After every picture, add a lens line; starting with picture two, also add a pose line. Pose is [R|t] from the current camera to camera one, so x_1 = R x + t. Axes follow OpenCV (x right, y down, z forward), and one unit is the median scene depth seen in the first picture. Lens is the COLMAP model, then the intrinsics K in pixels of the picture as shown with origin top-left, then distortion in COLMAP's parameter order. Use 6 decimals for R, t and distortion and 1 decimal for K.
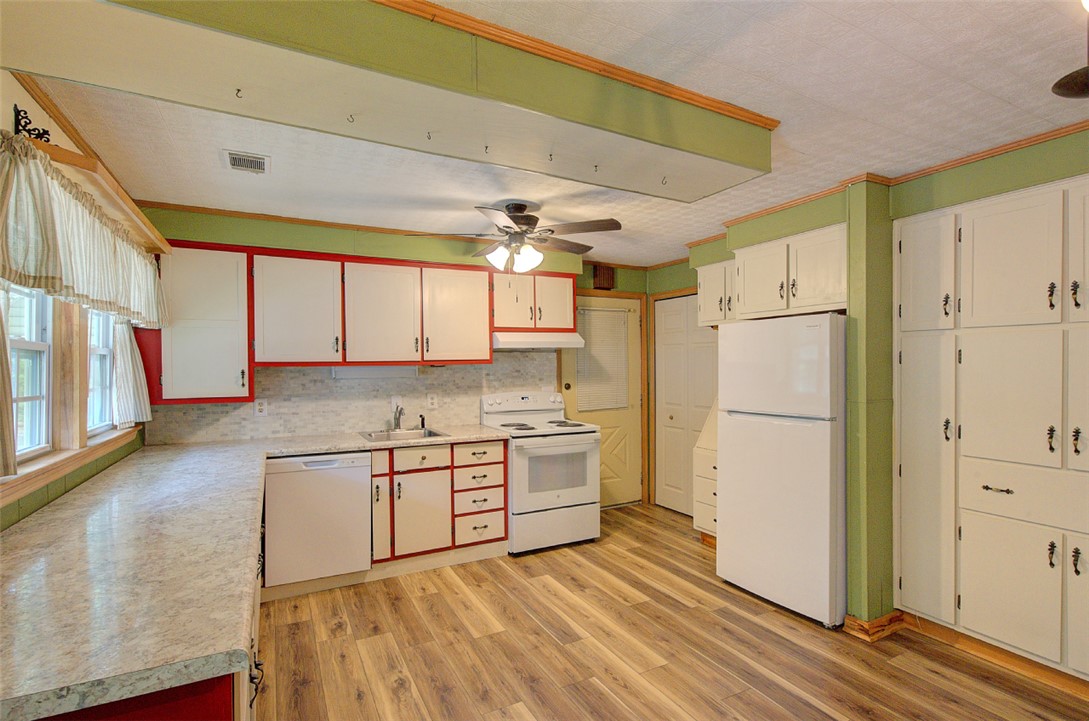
lens RADIAL K [[523.6, 0, 542.9], [0, 523.6, 373.0], [0, 0, 1]] dist [-0.016464, 0.013063]
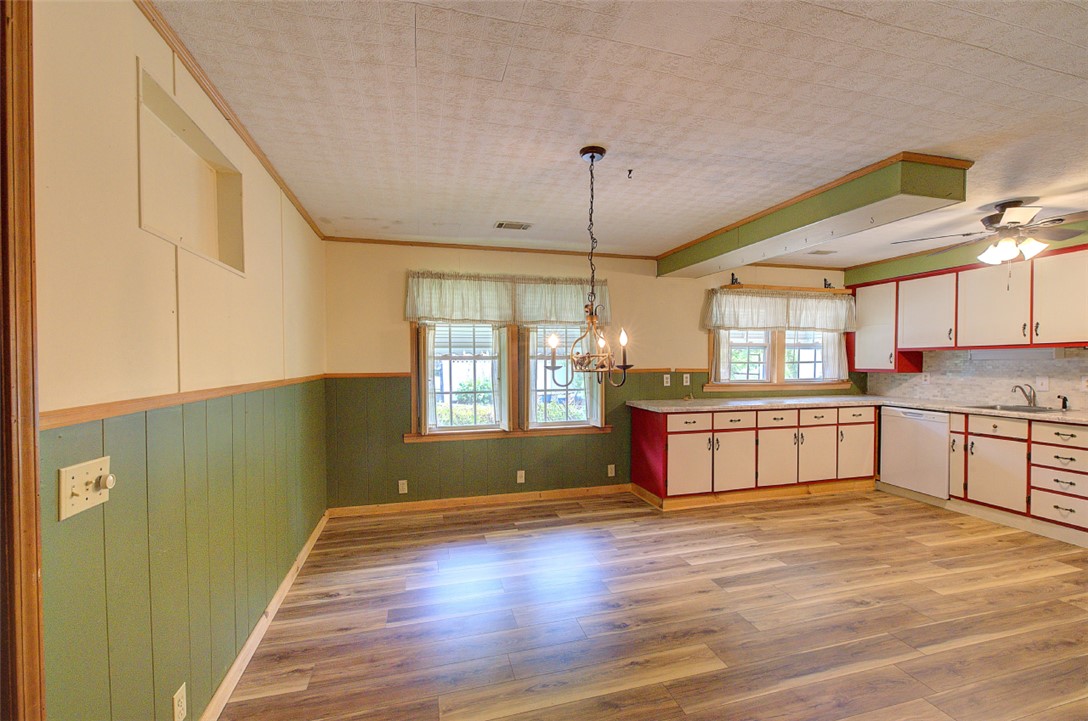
lens RADIAL K [[464.0, 0, 545.4], [0, 464.0, 370.2], [0, 0, 1]] dist [-0.009725, 0.006489]
pose [[-0.223494, 0.028778, -0.974280, 1.016400], [-0.007867, 0.999478, 0.031327, 0.009811], [0.974673, 0.014666, -0.223151, 0.236254]]
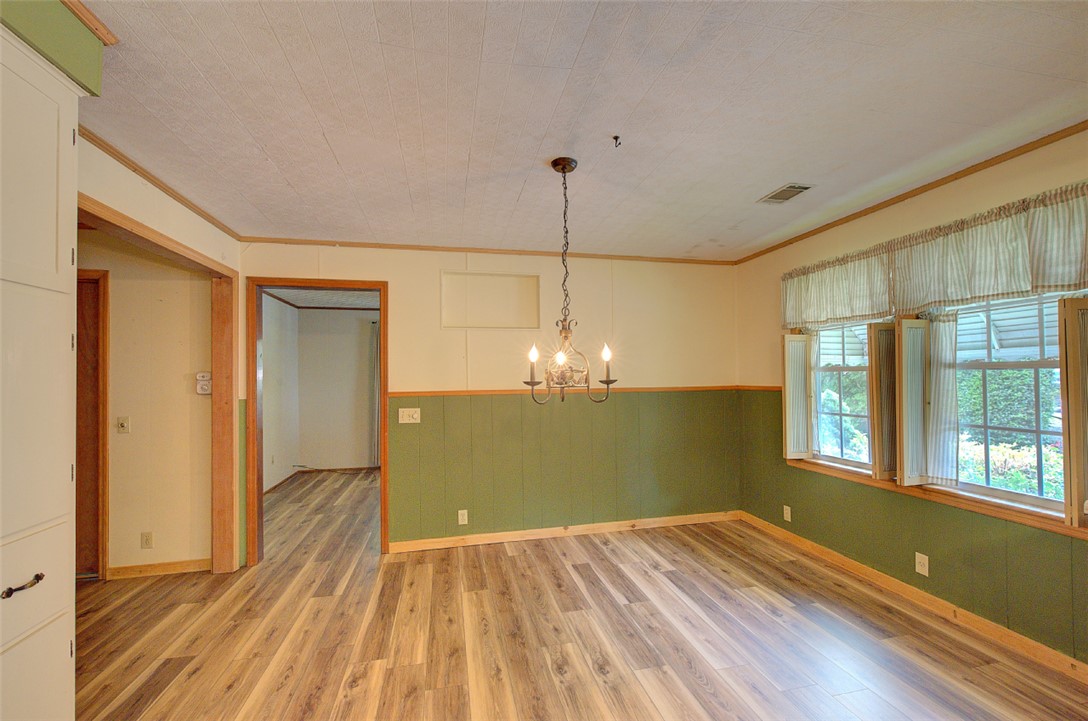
lens RADIAL K [[460.3, 0, 550.0], [0, 460.3, 372.8], [0, 0, 1]] dist [-0.002310, 0.000462]
pose [[-0.965231, 0.019814, 0.260647, 0.203302], [0.021505, 0.999762, 0.003639, 0.008492], [-0.260513, 0.009117, -0.965427, 0.778537]]
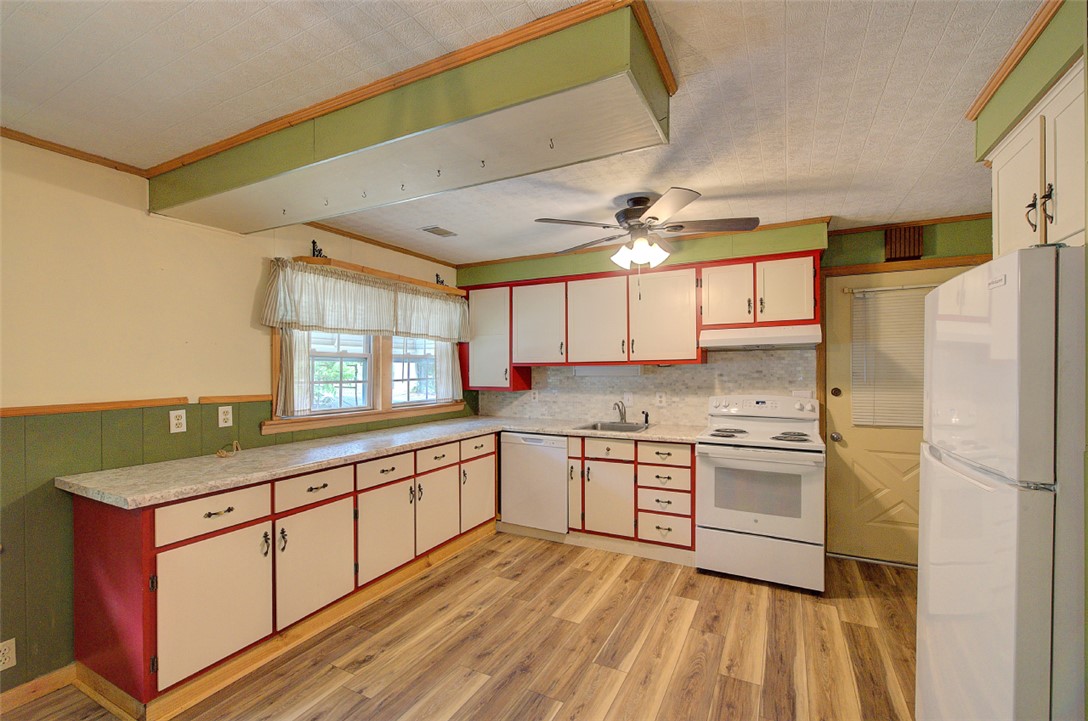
lens RADIAL K [[460.3, 0, 550.0], [0, 460.3, 372.8], [0, 0, 1]] dist [-0.002310, 0.000462]
pose [[0.572078, 0.012860, -0.820099, 0.495310], [-0.012346, 0.999899, 0.007067, -0.004056], [0.820107, 0.006082, 0.572178, 0.340638]]
